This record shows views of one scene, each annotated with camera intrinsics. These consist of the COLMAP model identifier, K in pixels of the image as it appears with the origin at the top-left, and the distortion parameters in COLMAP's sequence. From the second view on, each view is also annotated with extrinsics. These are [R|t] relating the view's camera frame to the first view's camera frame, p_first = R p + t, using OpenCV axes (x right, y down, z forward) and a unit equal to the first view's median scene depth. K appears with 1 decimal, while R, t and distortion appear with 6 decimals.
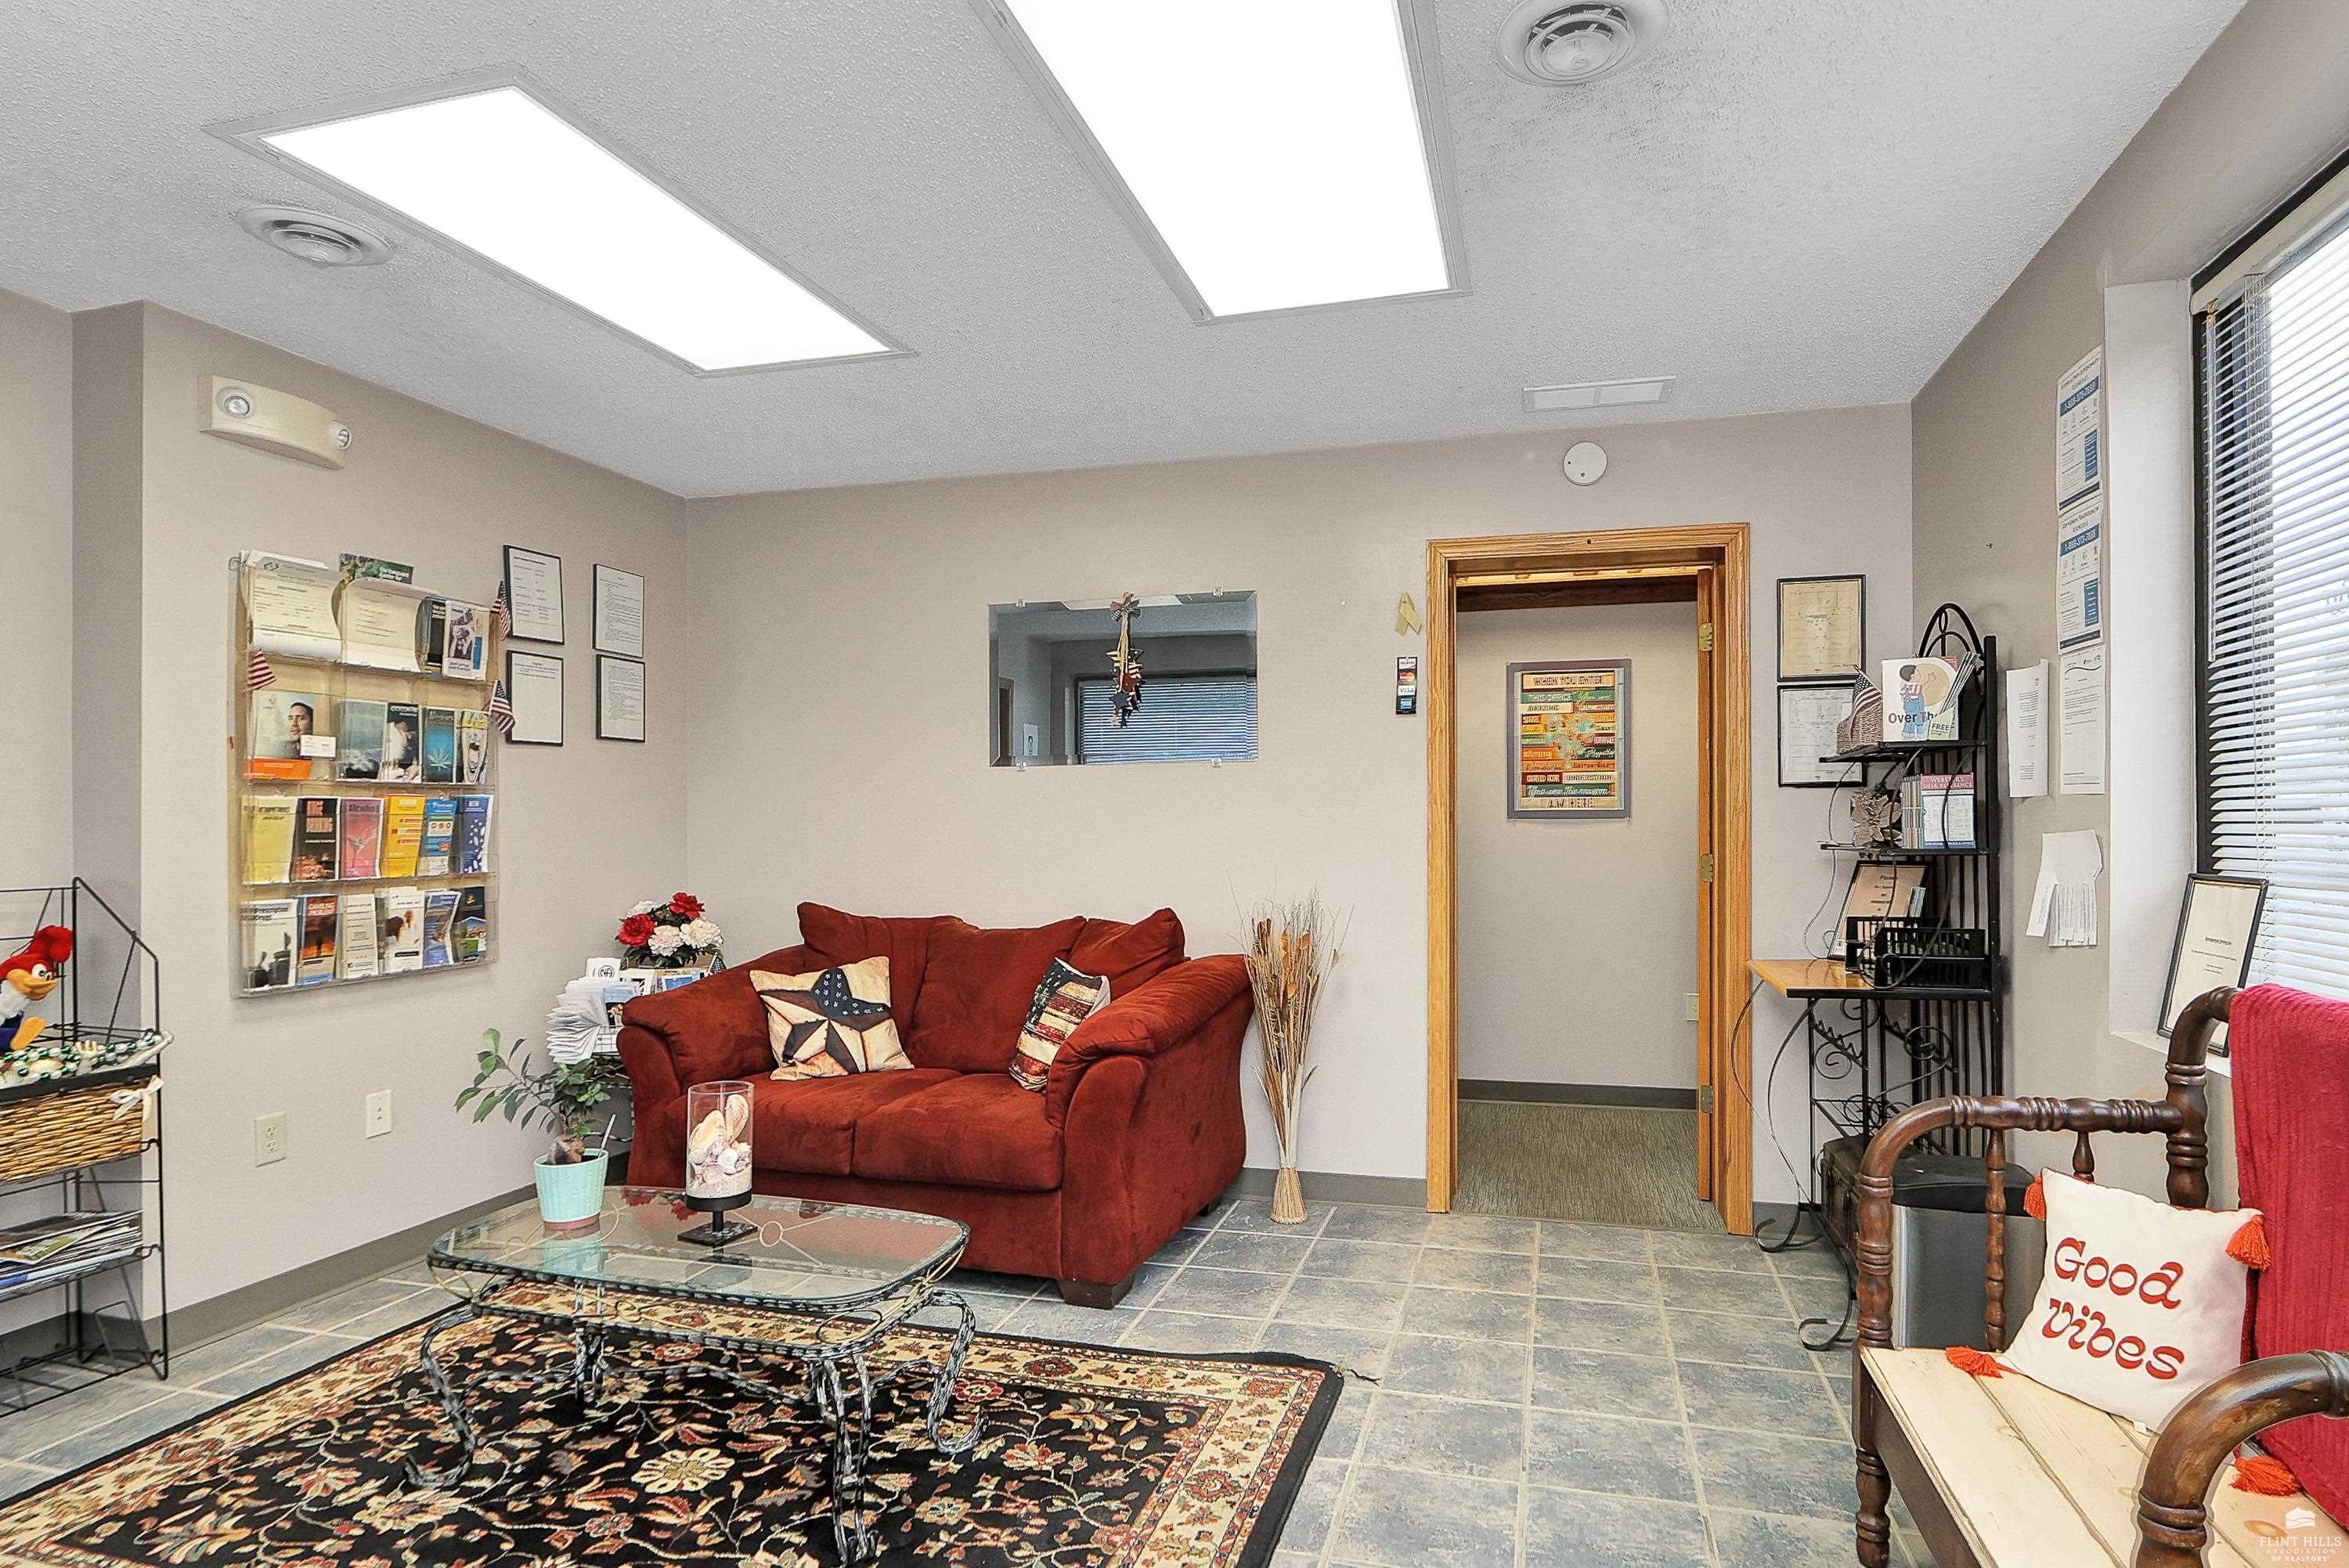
lens RADIAL K [[1216.9, 0, 1186.8], [0, 1216.9, 807.7], [0, 0, 1]] dist [-0.005105, -0.001551]
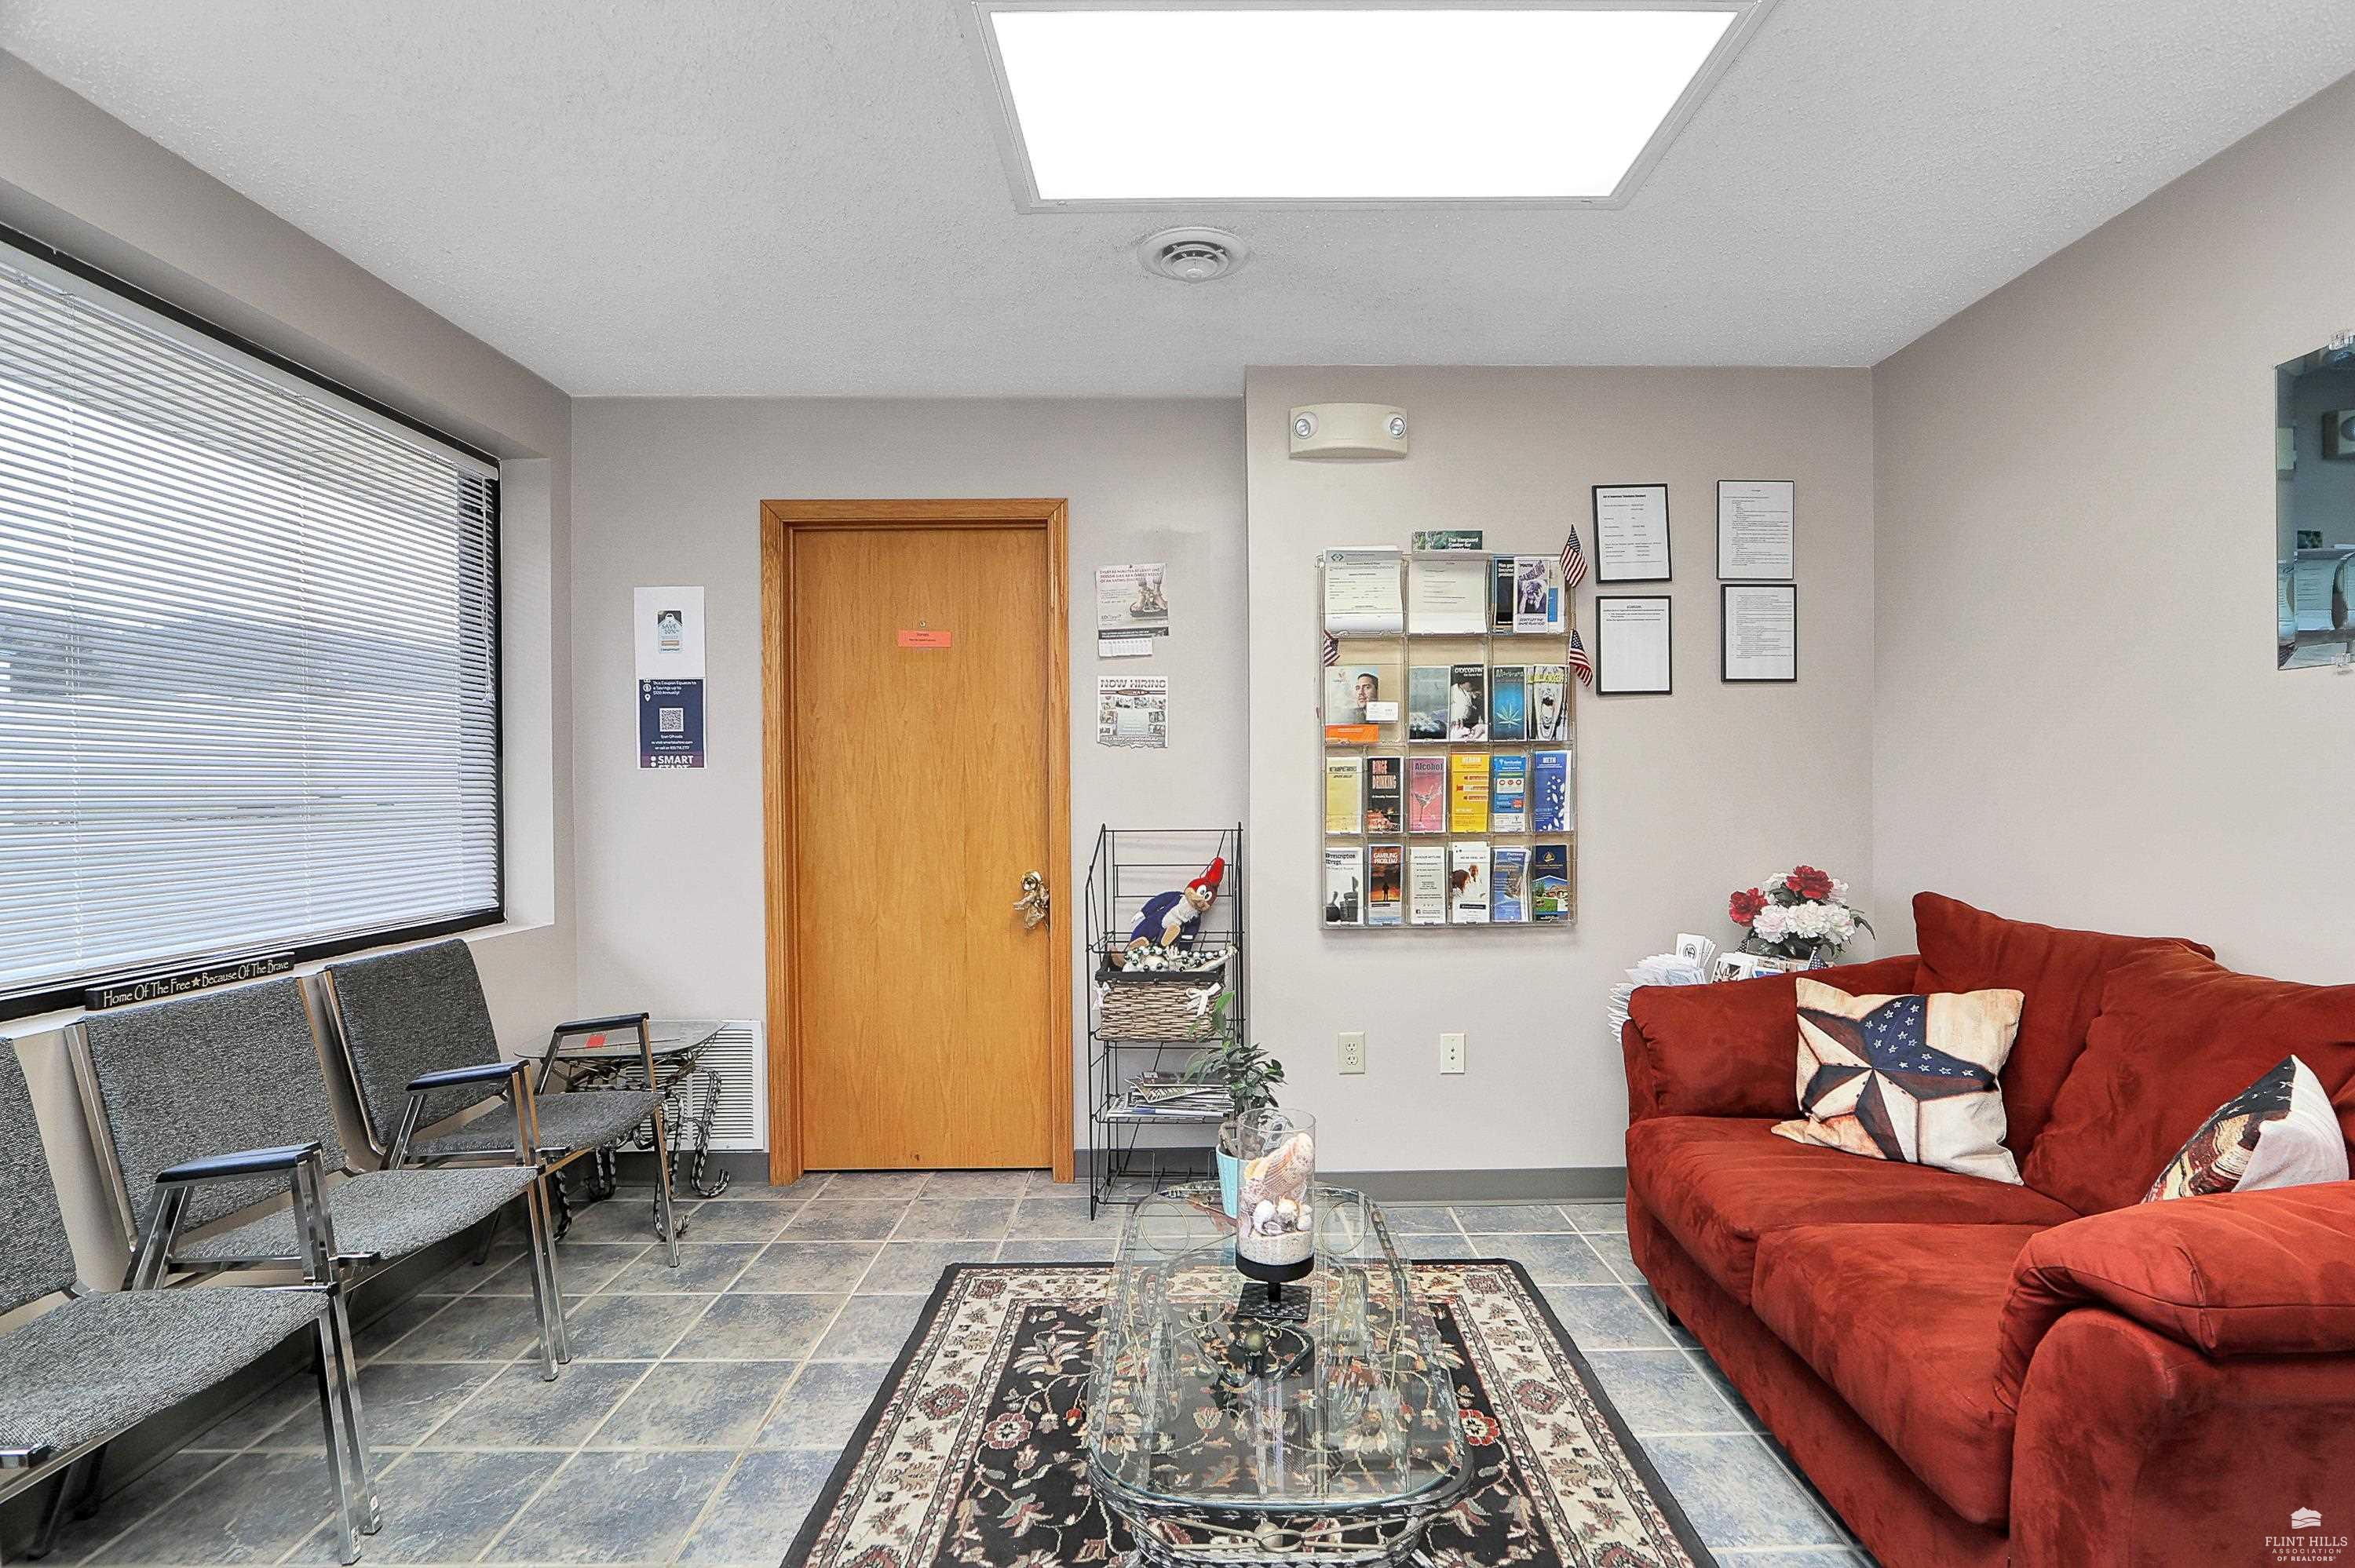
lens RADIAL K [[1095.2, 0, 1199.2], [0, 1095.2, 799.9], [0, 0, 1]] dist [-0.019323, 0.004731]
pose [[0.302388, 0.012501, -0.953103, 0.173780], [0.015363, 0.999720, 0.017987, 0.008862], [0.953061, -0.020082, 0.302112, 0.489213]]
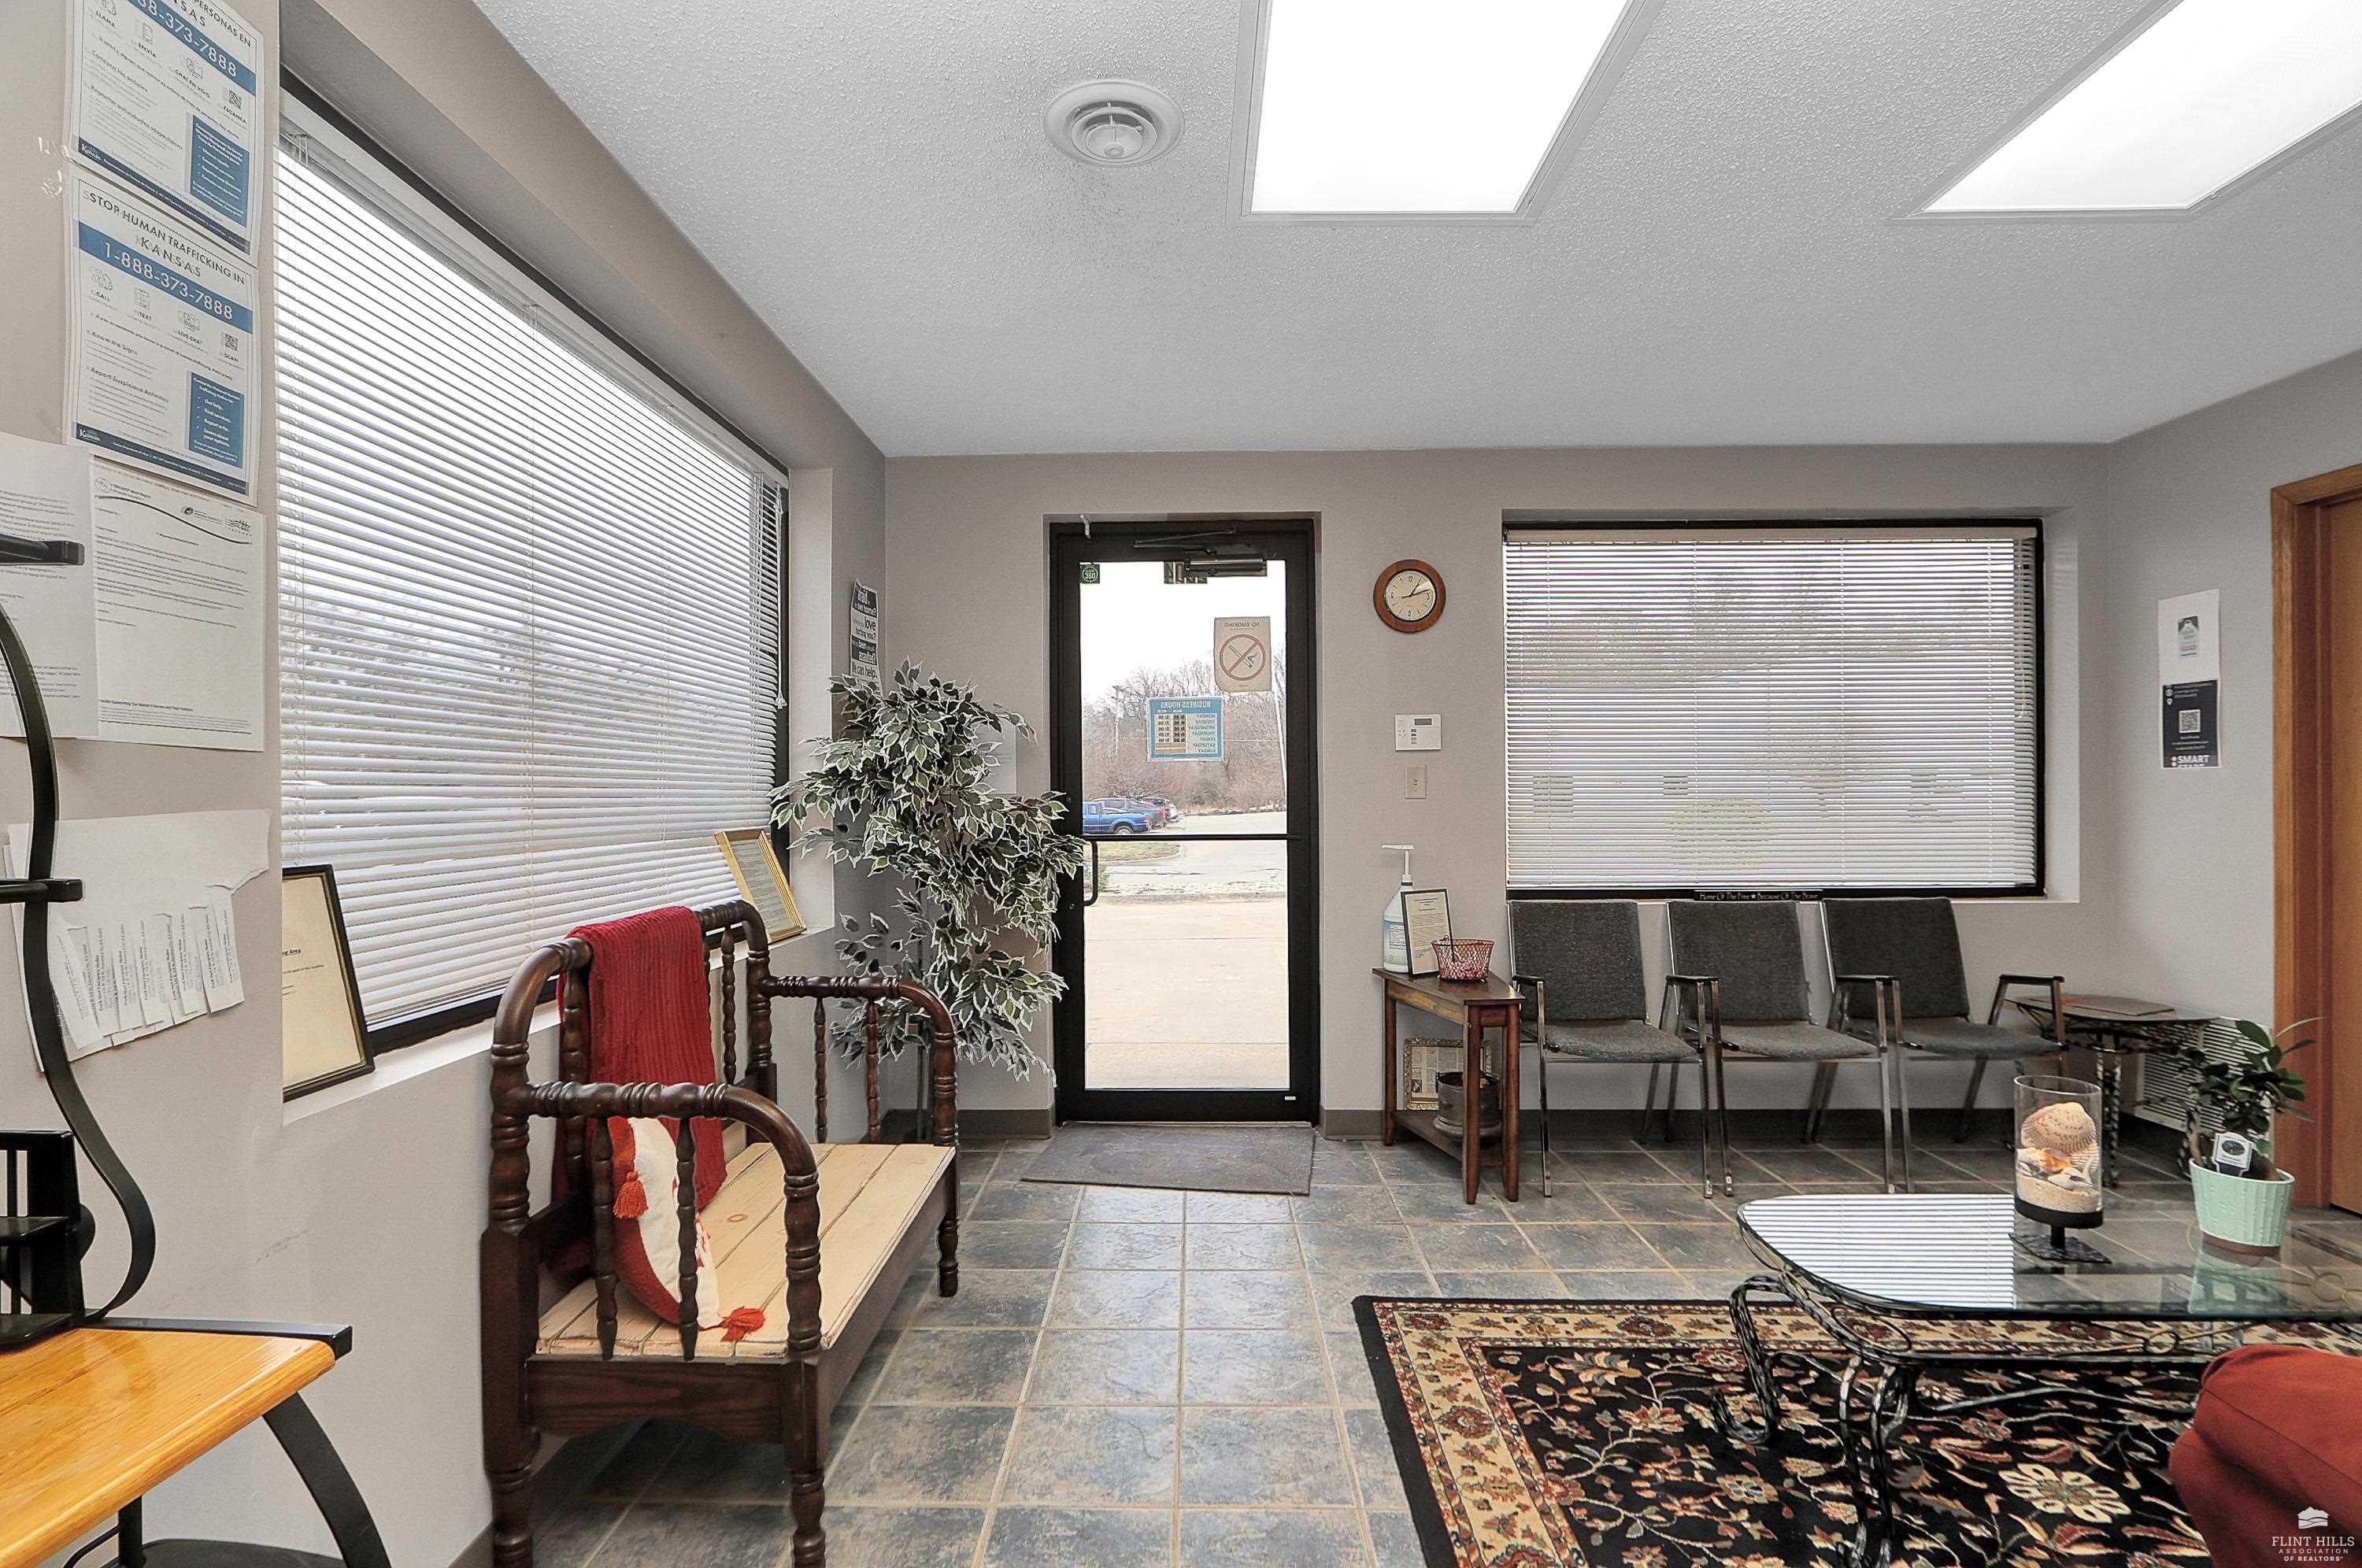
lens RADIAL K [[1098.4, 0, 1161.8], [0, 1098.4, 795.0], [0, 0, 1]] dist [-0.019323, 0.004731]
pose [[-0.964390, 0.009381, -0.264318, 0.299292], [0.012433, 0.999874, -0.009874, 0.014638], [0.264192, -0.012809, -0.964385, 1.065884]]
